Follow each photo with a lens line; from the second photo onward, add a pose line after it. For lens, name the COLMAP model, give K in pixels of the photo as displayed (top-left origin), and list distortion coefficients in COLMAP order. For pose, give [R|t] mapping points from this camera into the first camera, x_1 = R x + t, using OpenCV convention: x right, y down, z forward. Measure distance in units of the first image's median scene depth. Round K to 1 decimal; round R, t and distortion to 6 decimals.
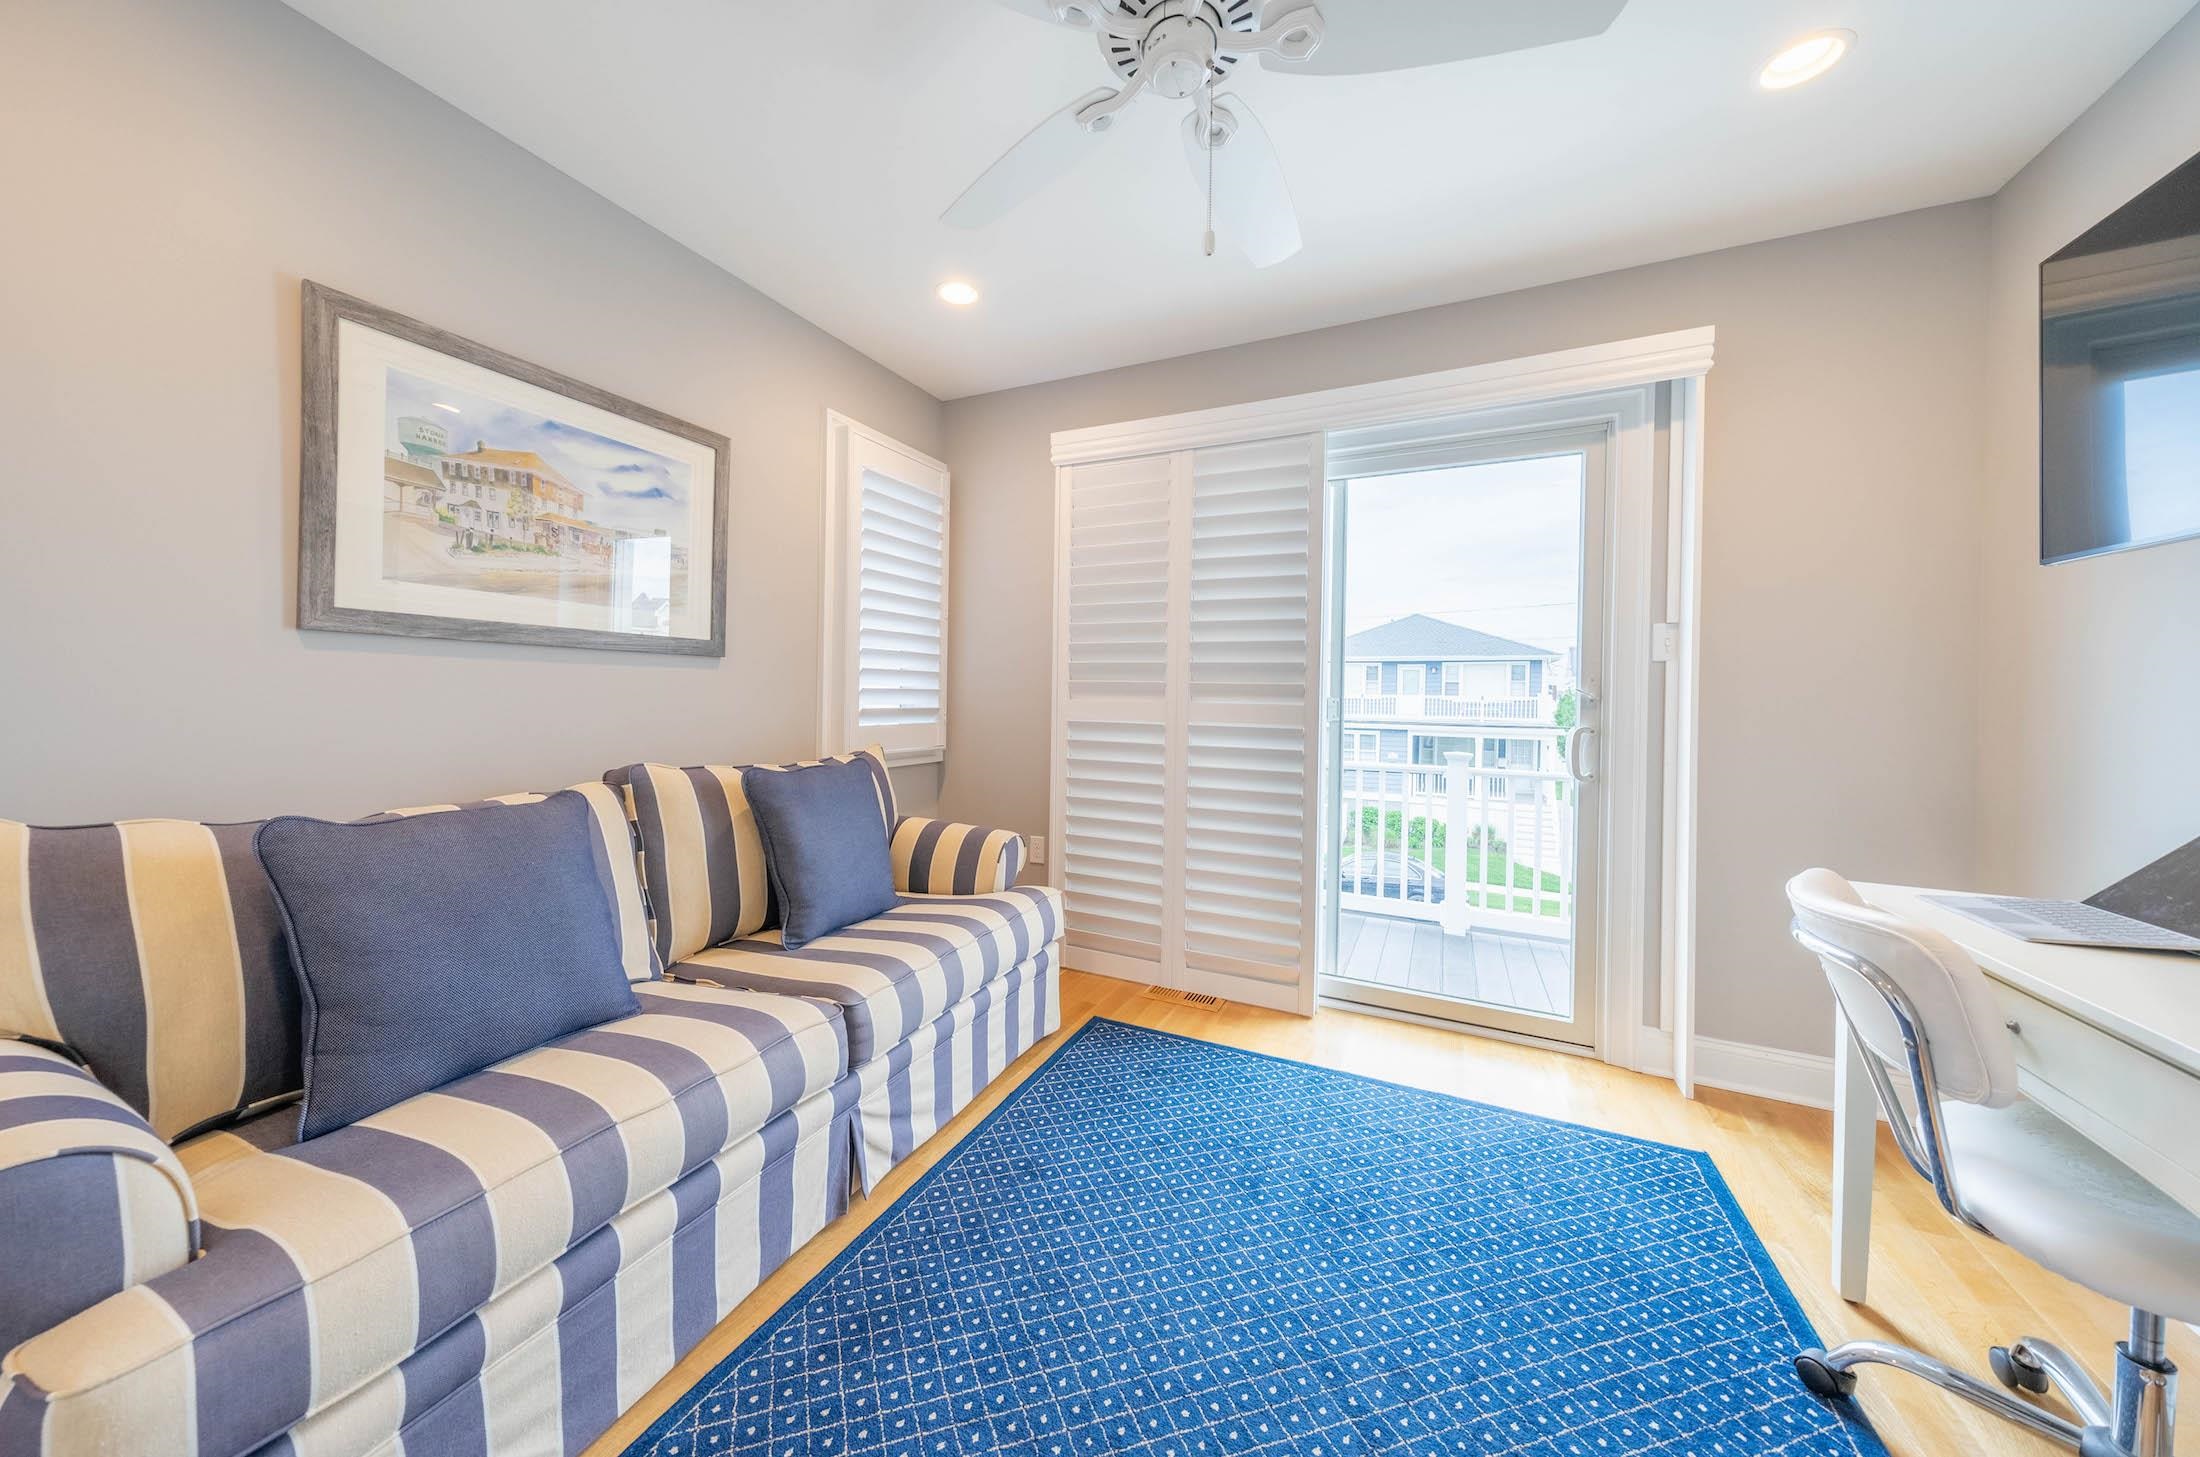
lens RADIAL K [[811.7, 0, 1033.5], [0, 811.7, 702.2], [0, 0, 1]] dist [0.001528, 0.000118]
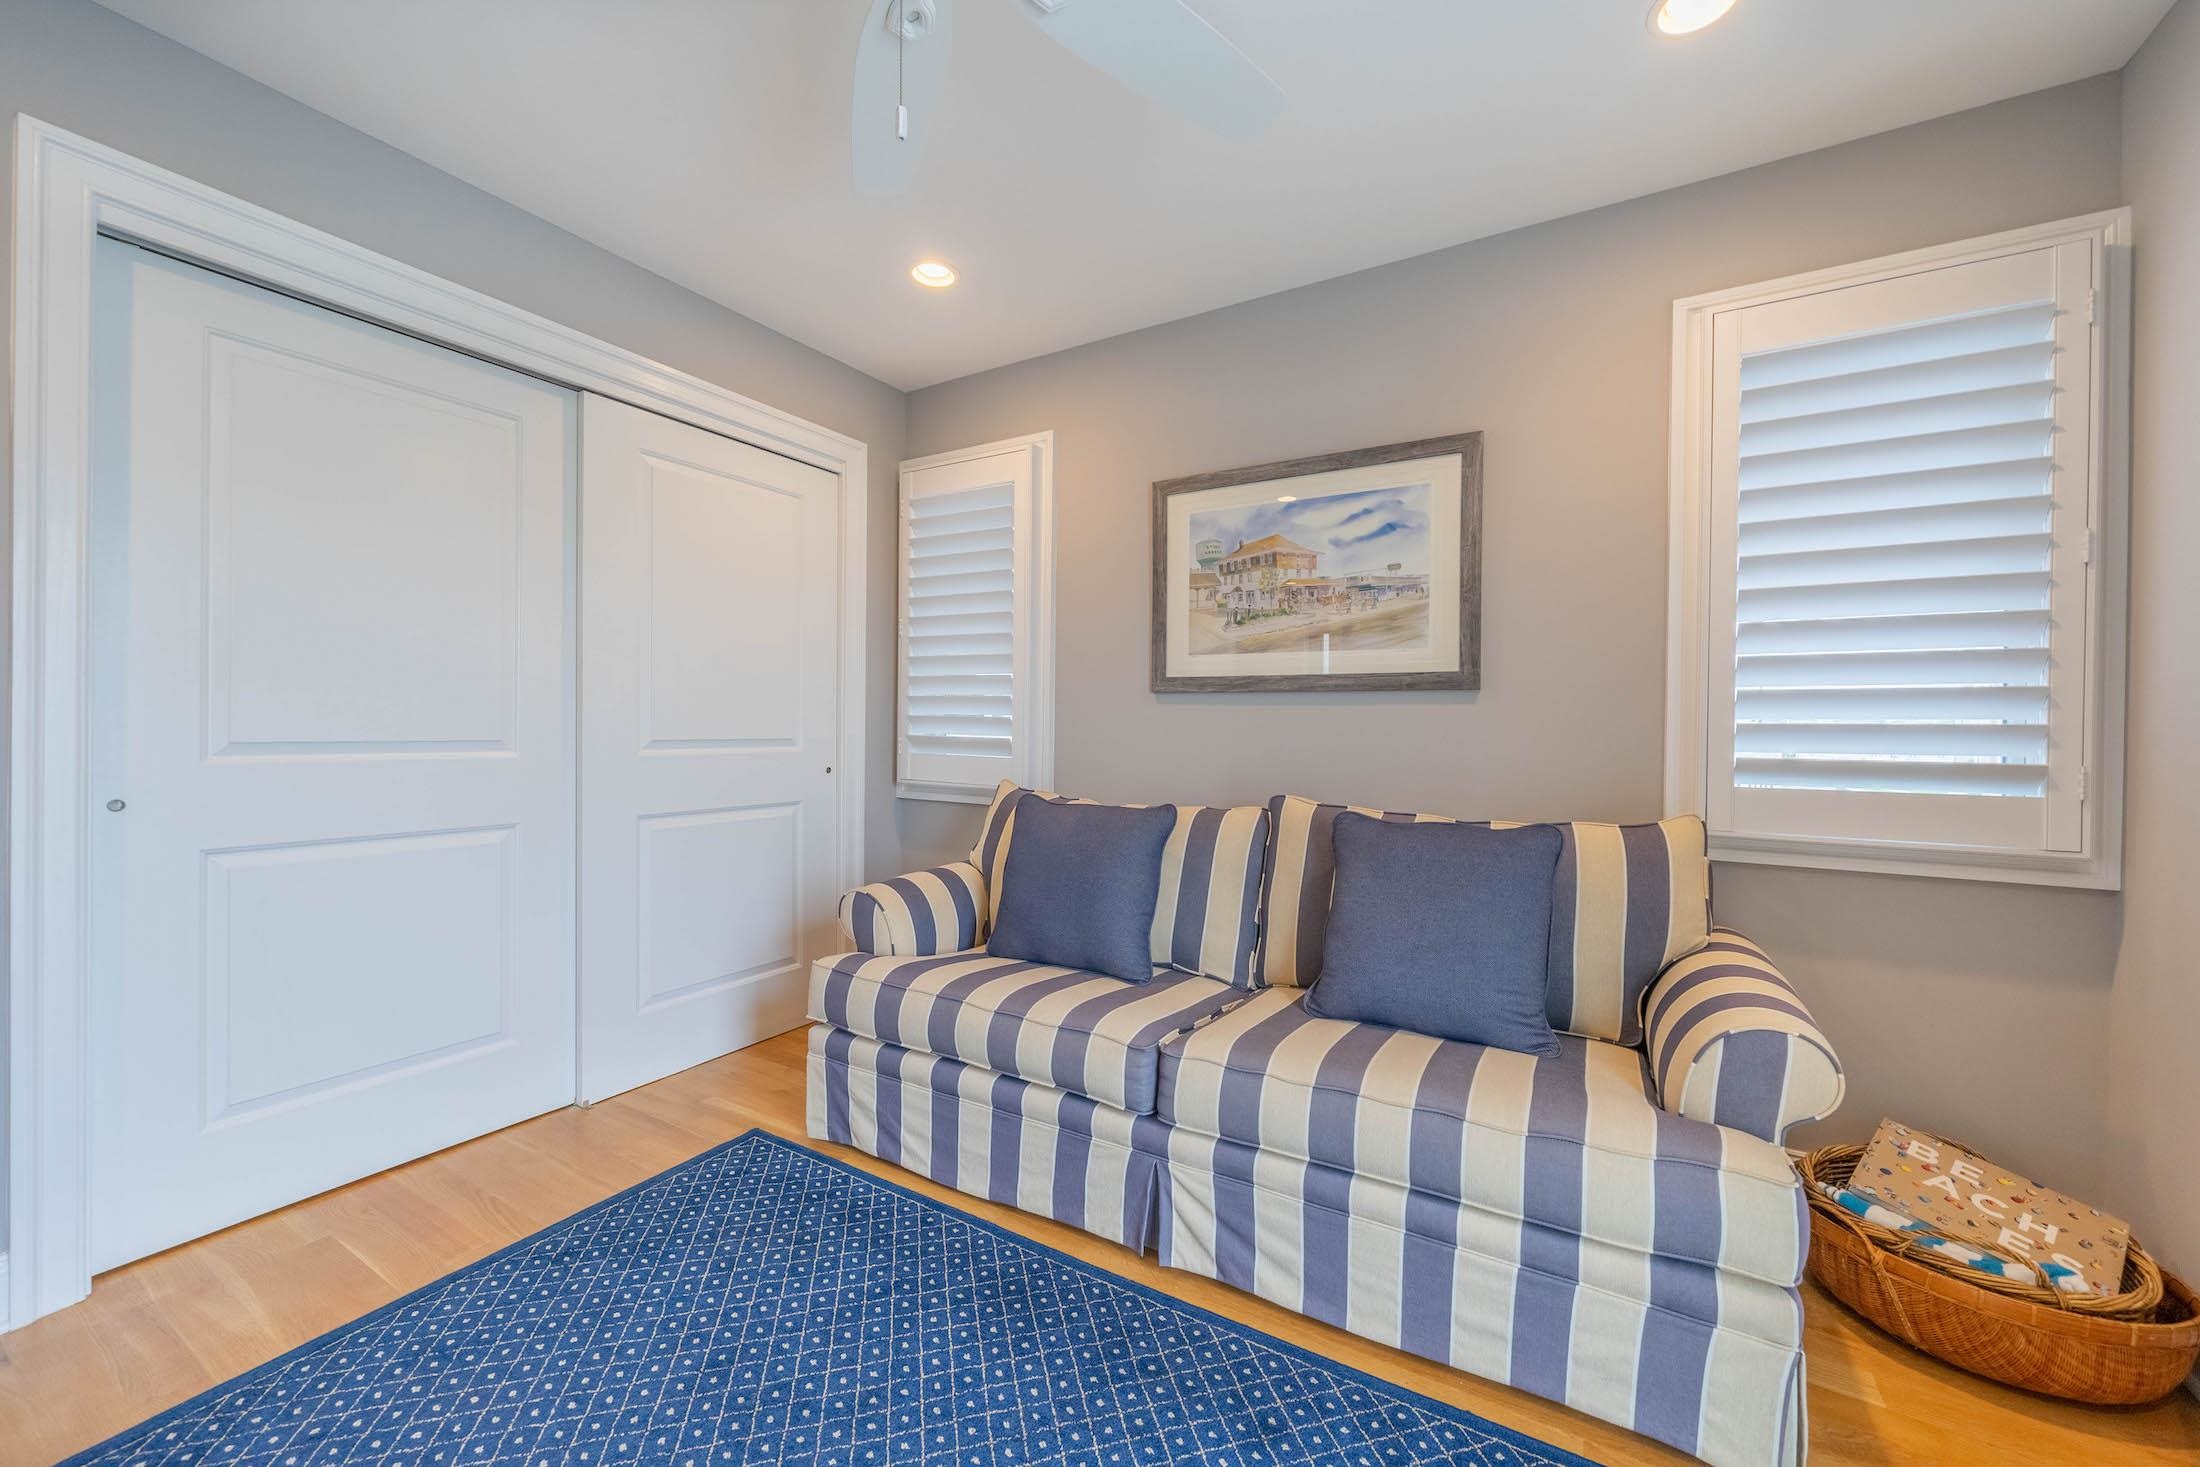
lens RADIAL K [[841.6, 0, 1096.6], [0, 841.6, 726.1], [0, 0, 1]] dist [-0.002458, -0.000038]
pose [[-0.093951, -0.016127, -0.995446, 0.679178], [-0.019627, 0.999704, -0.014344, 0.004172], [0.995383, 0.018190, -0.094240, 0.878211]]
